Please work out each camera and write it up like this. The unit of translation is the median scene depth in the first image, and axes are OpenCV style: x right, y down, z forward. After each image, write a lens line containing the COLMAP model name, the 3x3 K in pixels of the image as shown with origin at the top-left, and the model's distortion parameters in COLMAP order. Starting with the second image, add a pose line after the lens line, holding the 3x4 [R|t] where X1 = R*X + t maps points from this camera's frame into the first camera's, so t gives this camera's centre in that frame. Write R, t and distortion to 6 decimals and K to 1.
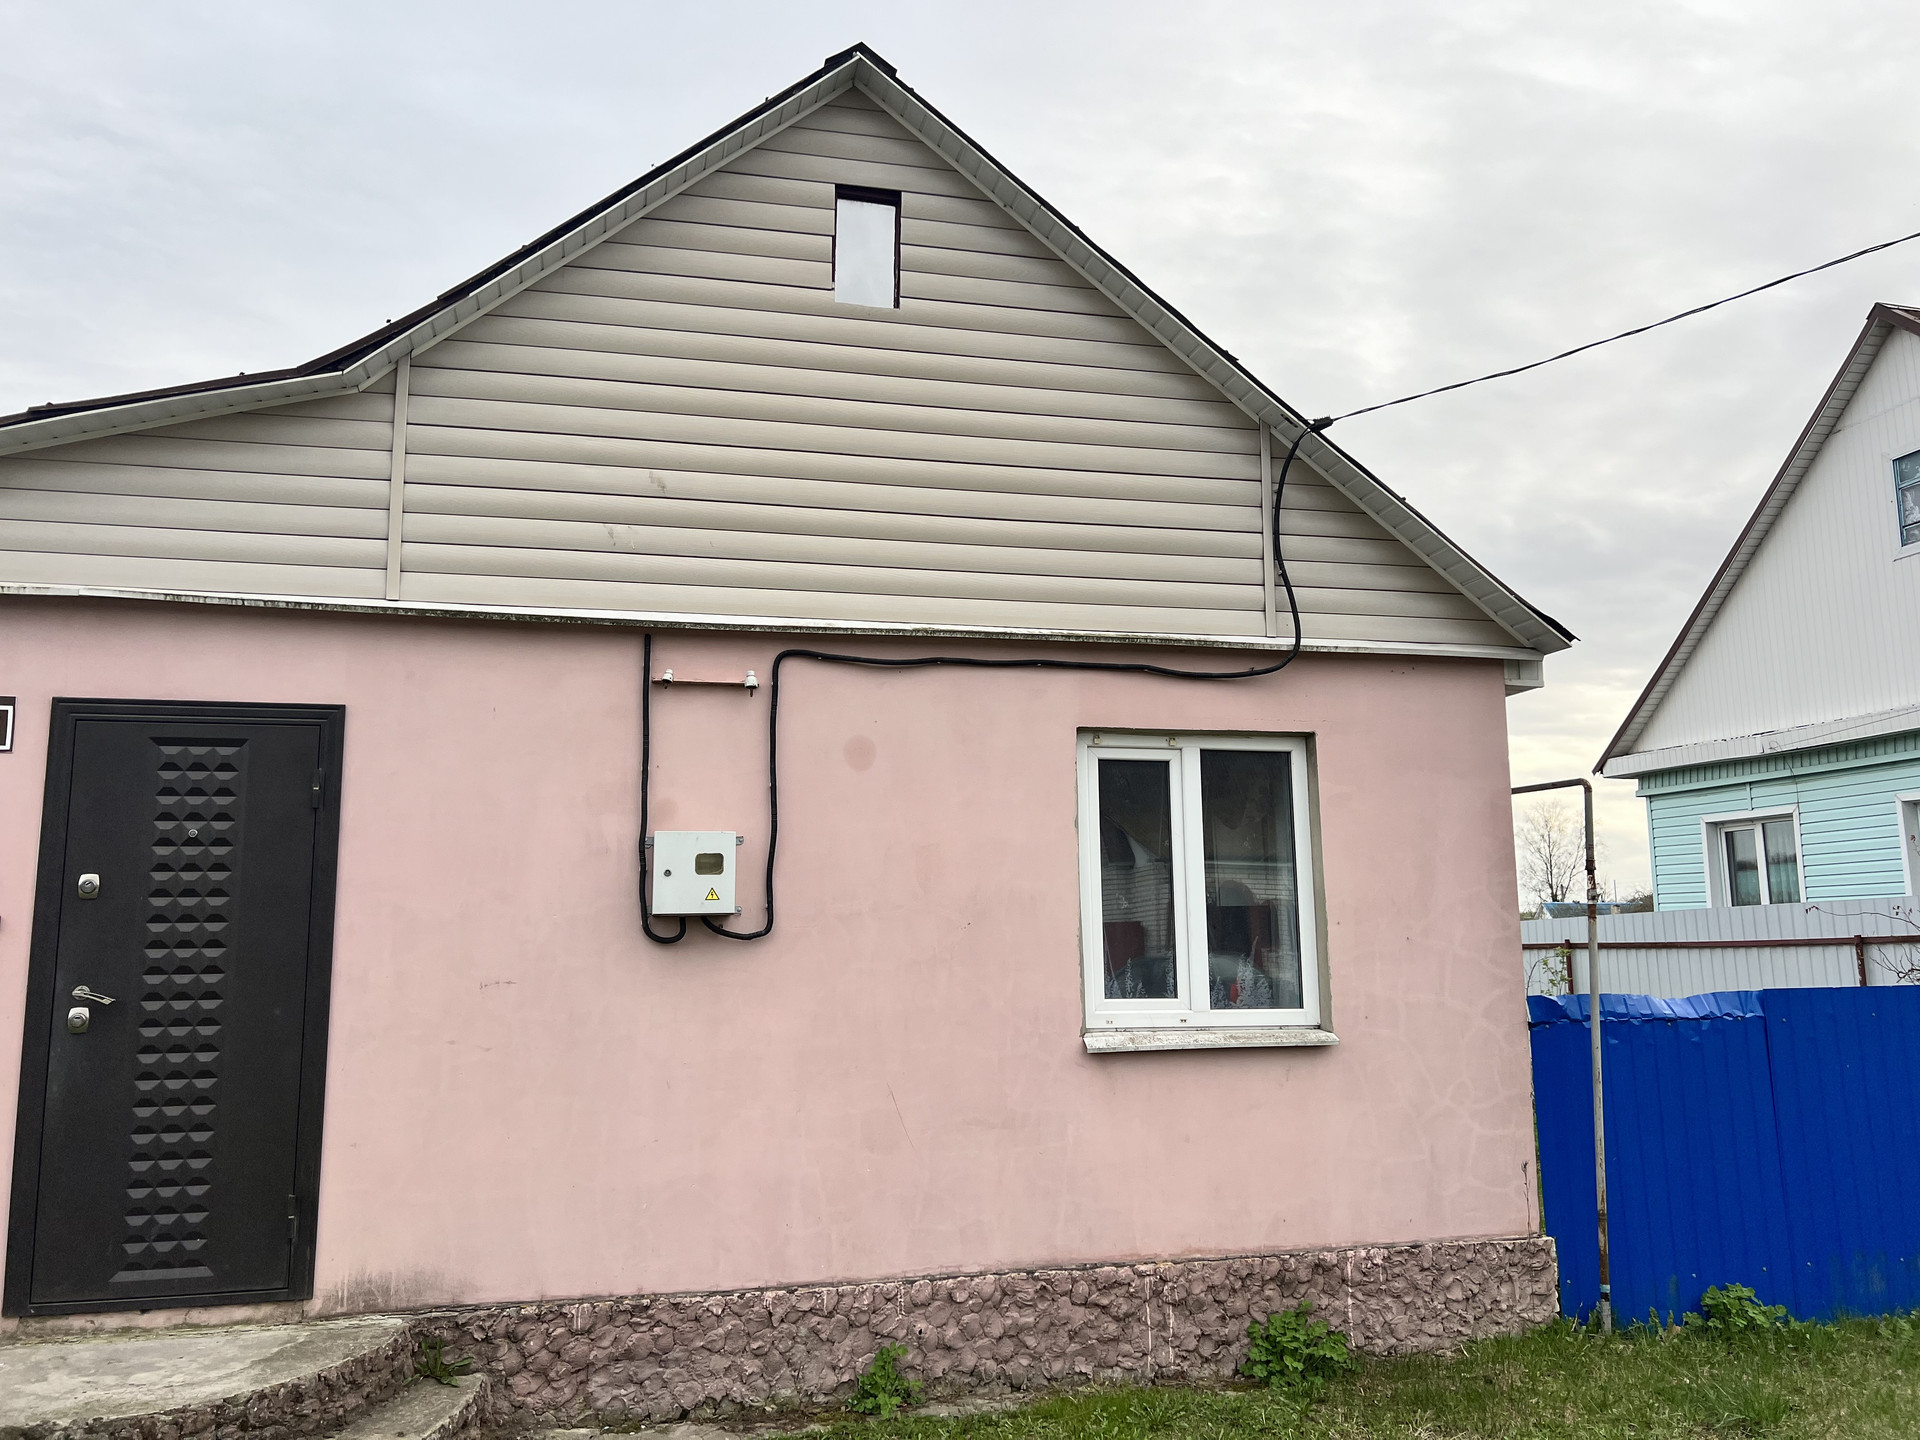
lens RADIAL K [[1440.7, 0, 966.7], [0, 1440.7, 723.9], [0, 0, 1]] dist [0.058712, -0.065203]
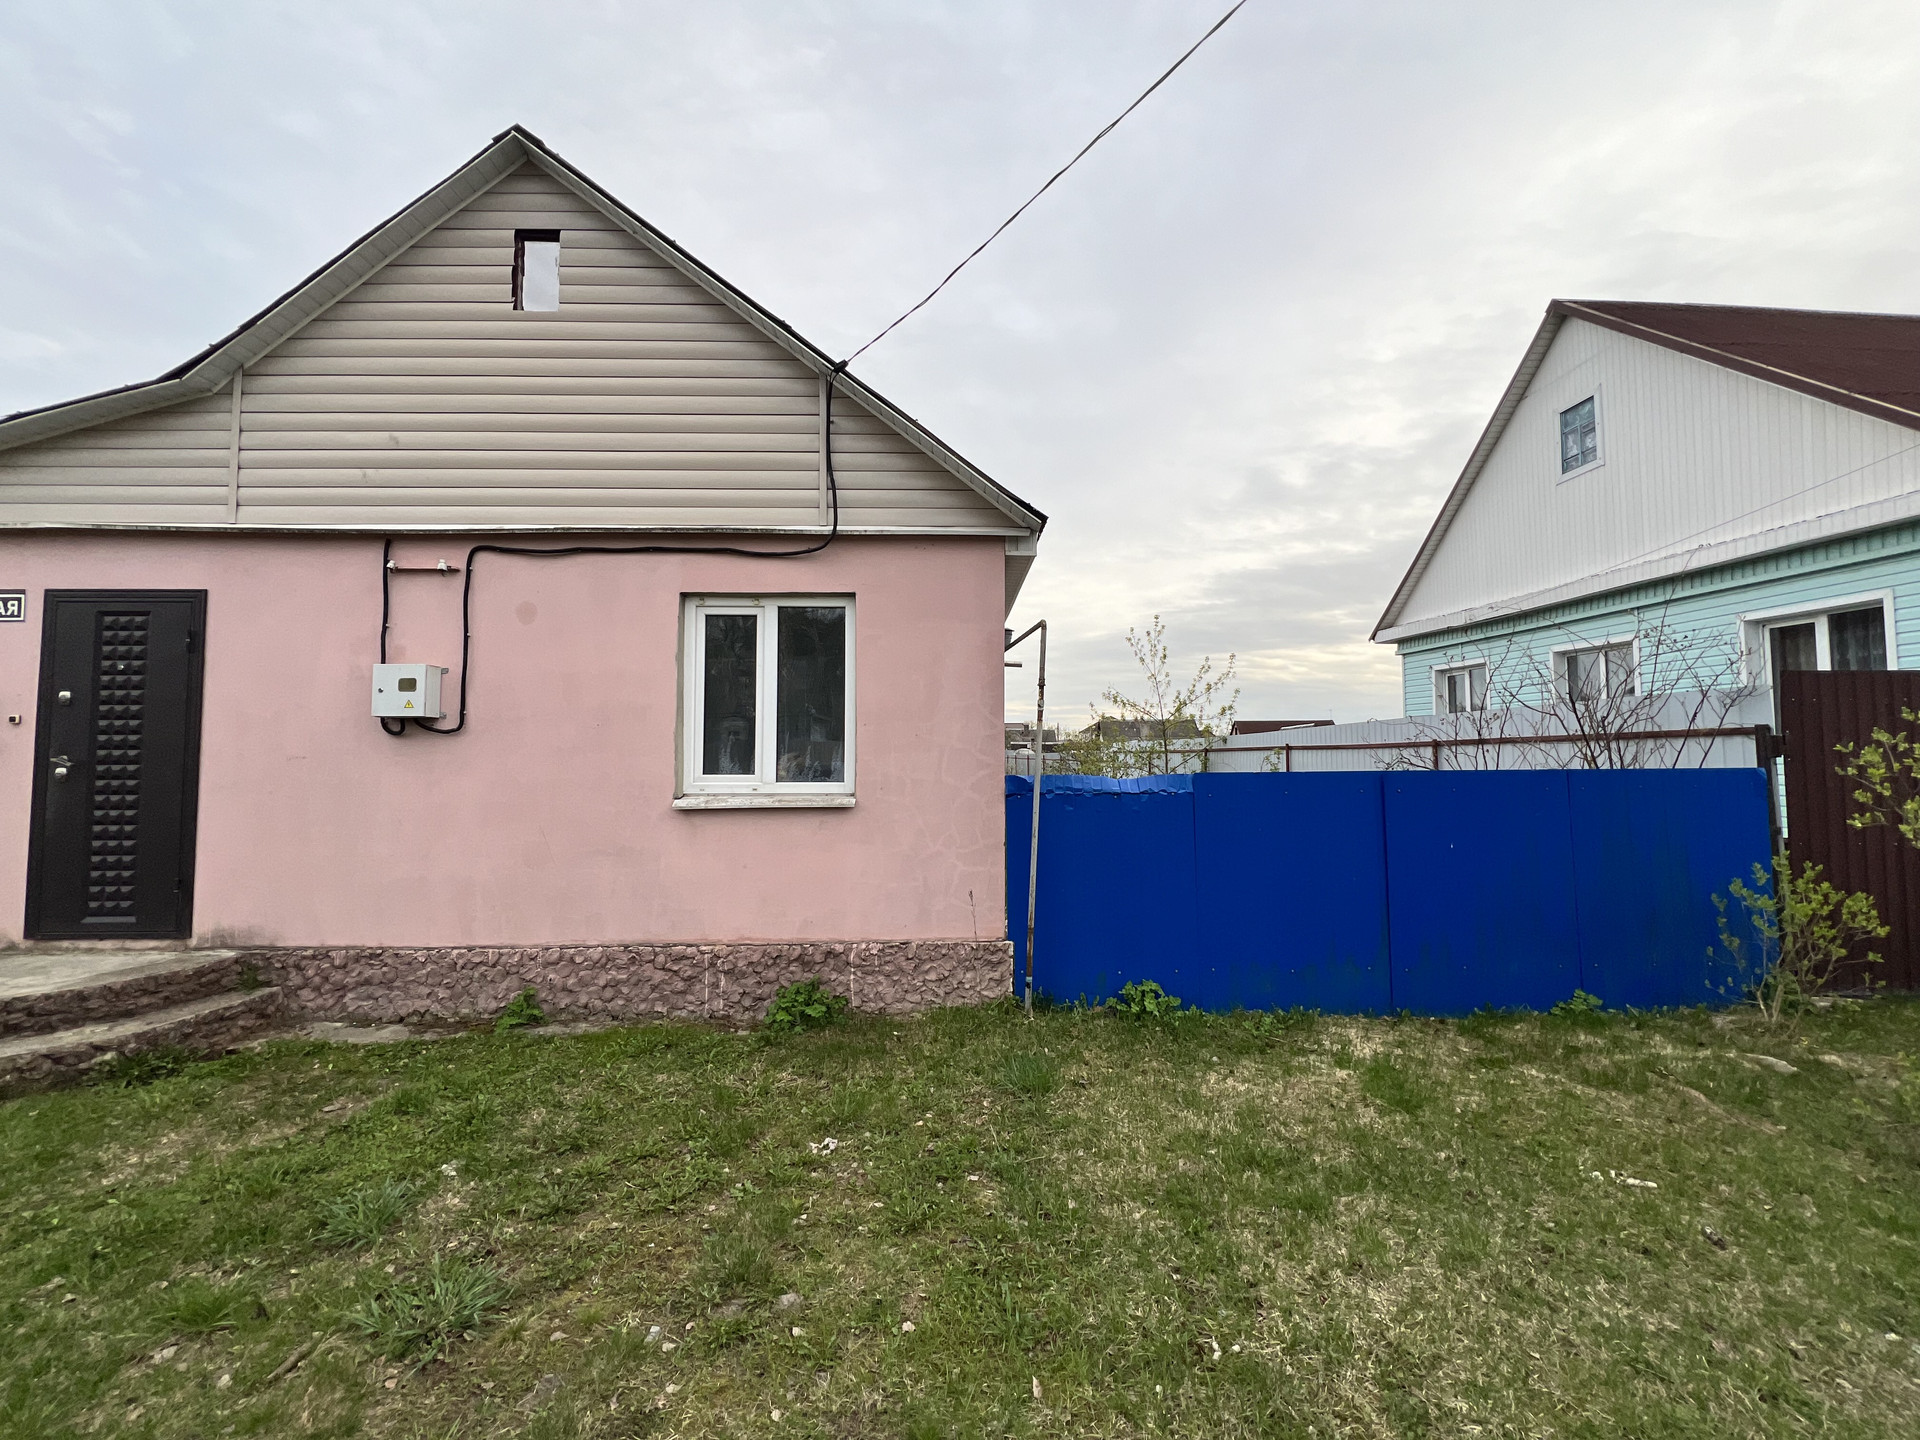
lens RADIAL K [[768.4, 0, 956.2], [0, 768.4, 710.0], [0, 0, 1]] dist [-0.001526, 0.000141]
pose [[0.978034, -0.003263, -0.208418, 0.531462], [0.024100, 0.994942, 0.097517, 0.053434], [0.207046, -0.100398, 0.973166, 0.290112]]
